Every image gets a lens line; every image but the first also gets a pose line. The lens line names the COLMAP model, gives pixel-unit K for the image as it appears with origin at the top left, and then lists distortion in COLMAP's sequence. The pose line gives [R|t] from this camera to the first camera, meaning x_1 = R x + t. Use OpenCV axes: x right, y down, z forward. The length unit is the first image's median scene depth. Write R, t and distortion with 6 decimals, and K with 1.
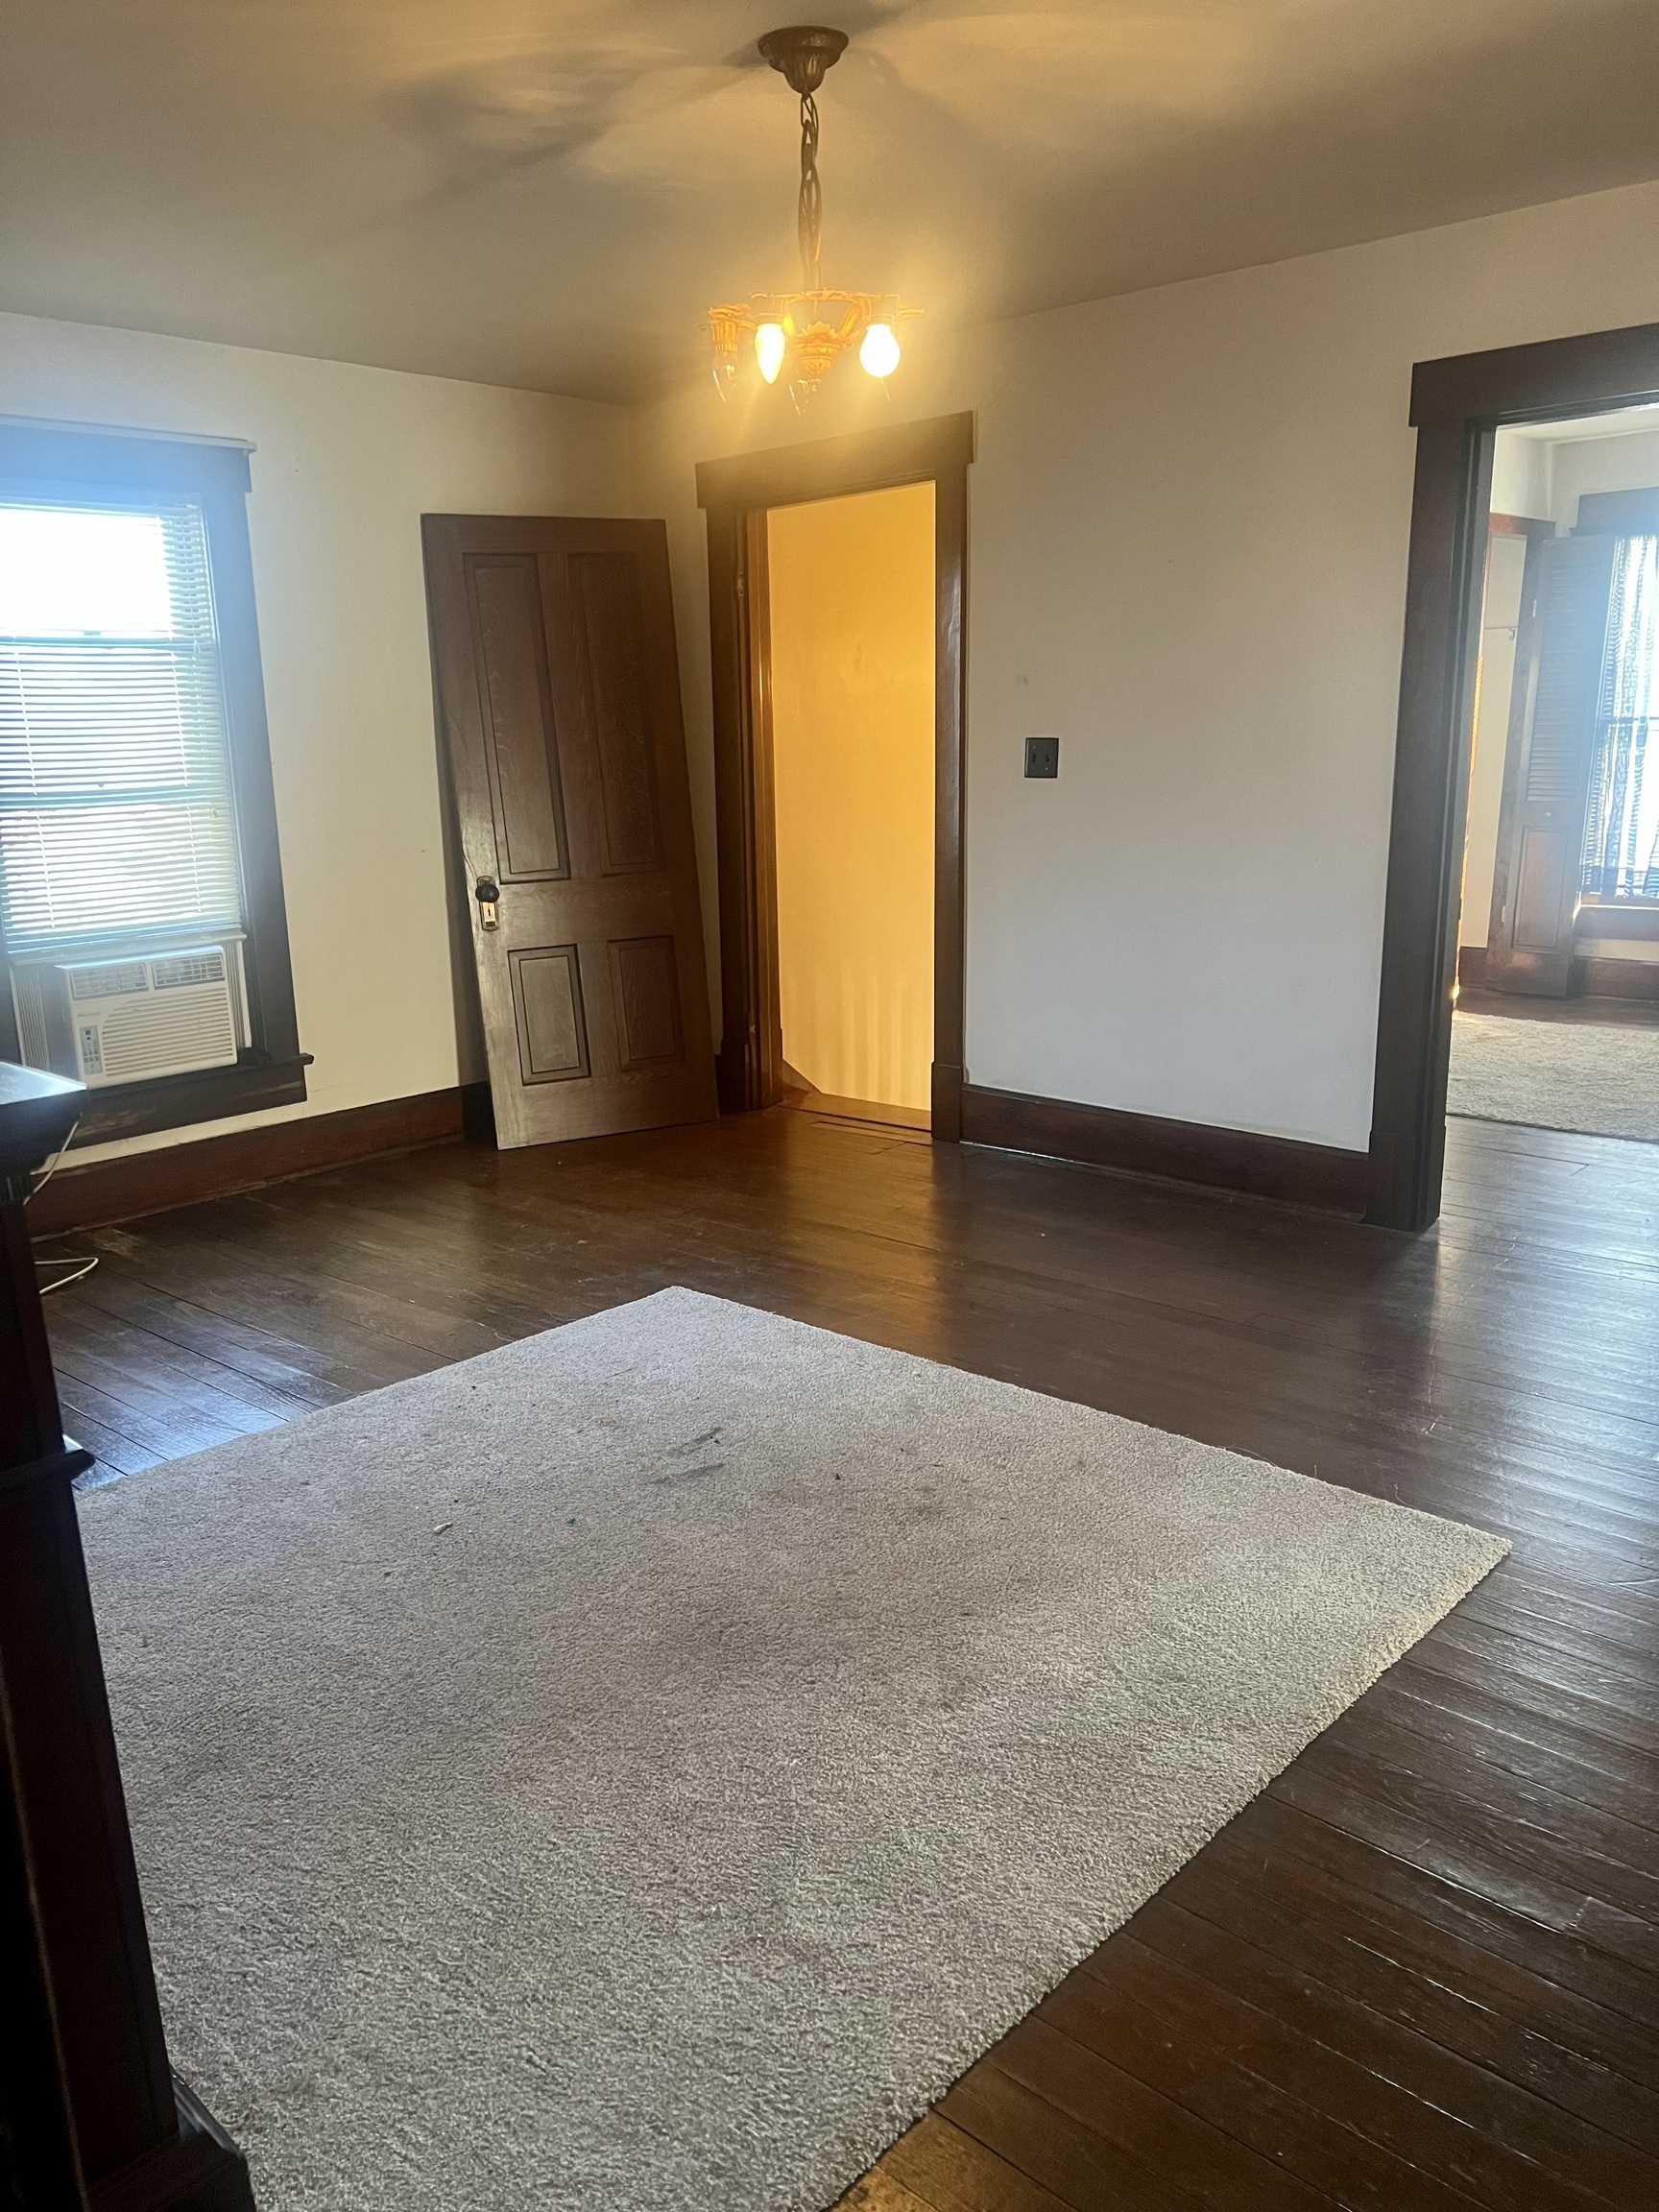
lens RADIAL K [[1663.2, 0, 825.8], [0, 1663.2, 1102.1], [0, 0, 1]] dist [0.041205, -0.029984]
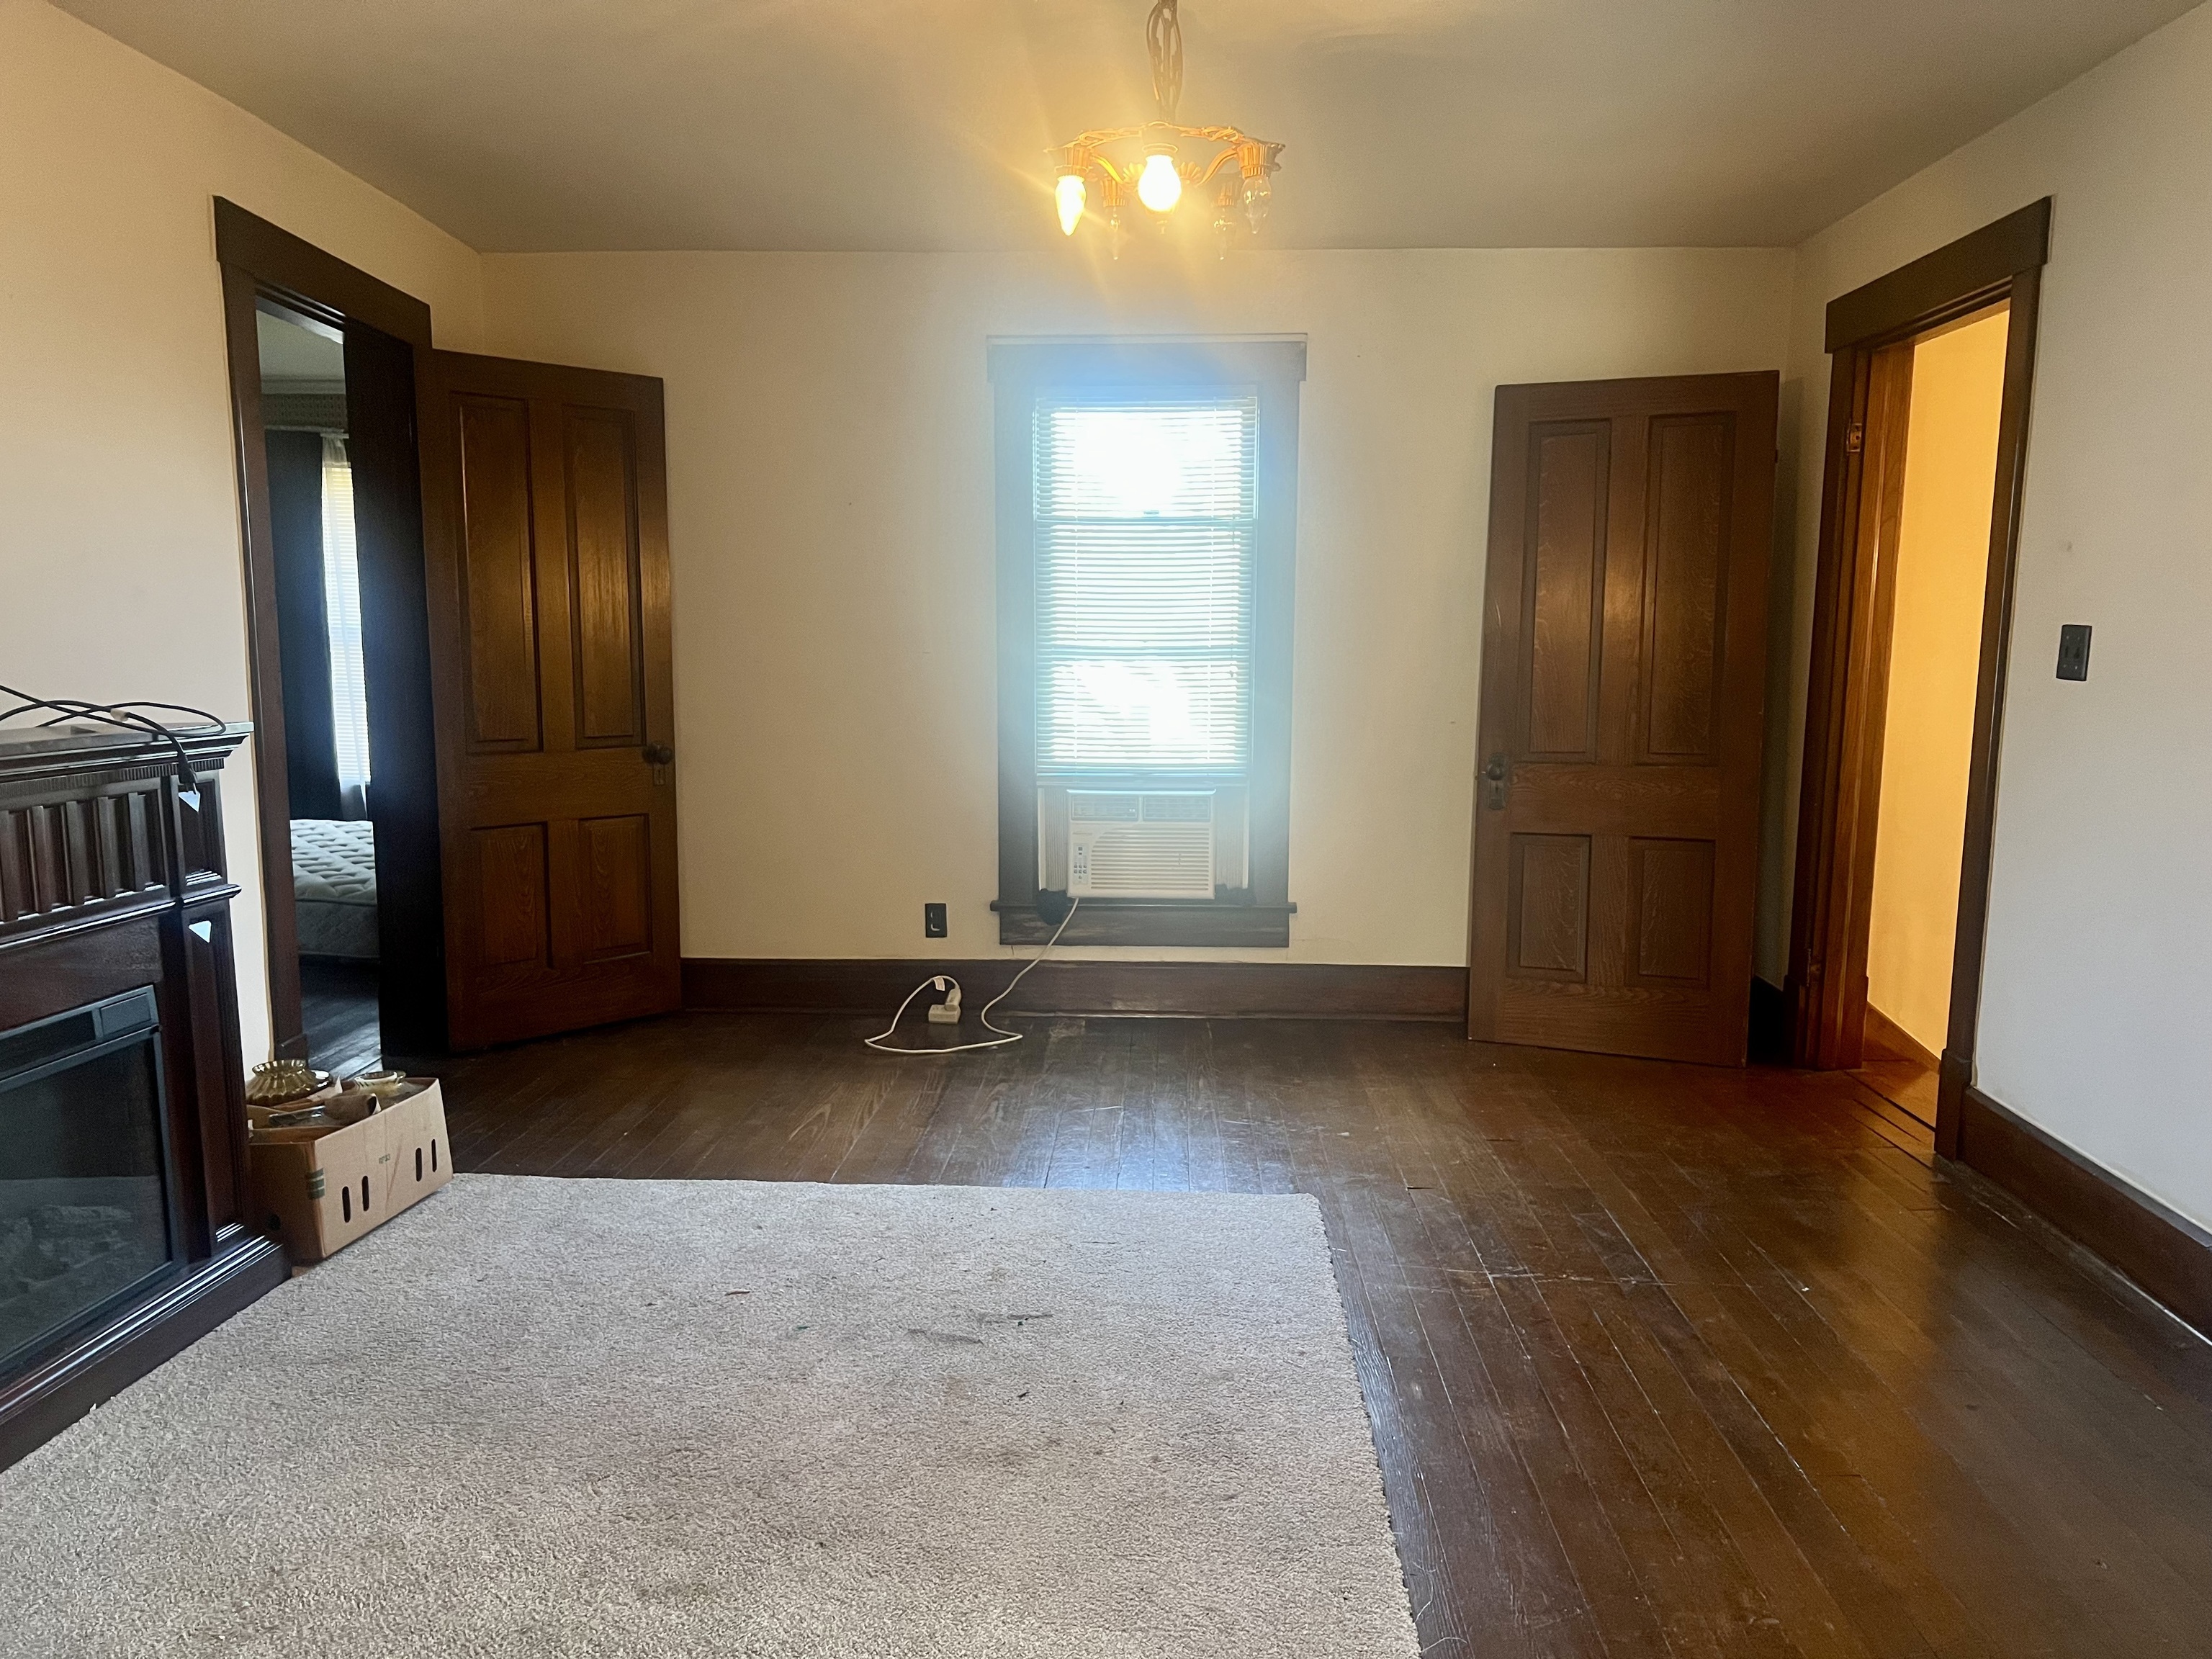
lens RADIAL K [[1663.2, 0, 1101.3], [0, 1663.2, 842.1], [0, 0, 1]] dist [0.041205, -0.029984]
pose [[0.638082, 0.129663, -0.758972, 0.428369], [-0.191739, 0.981425, 0.006469, -0.053946], [0.745713, 0.141397, 0.651091, 0.243269]]
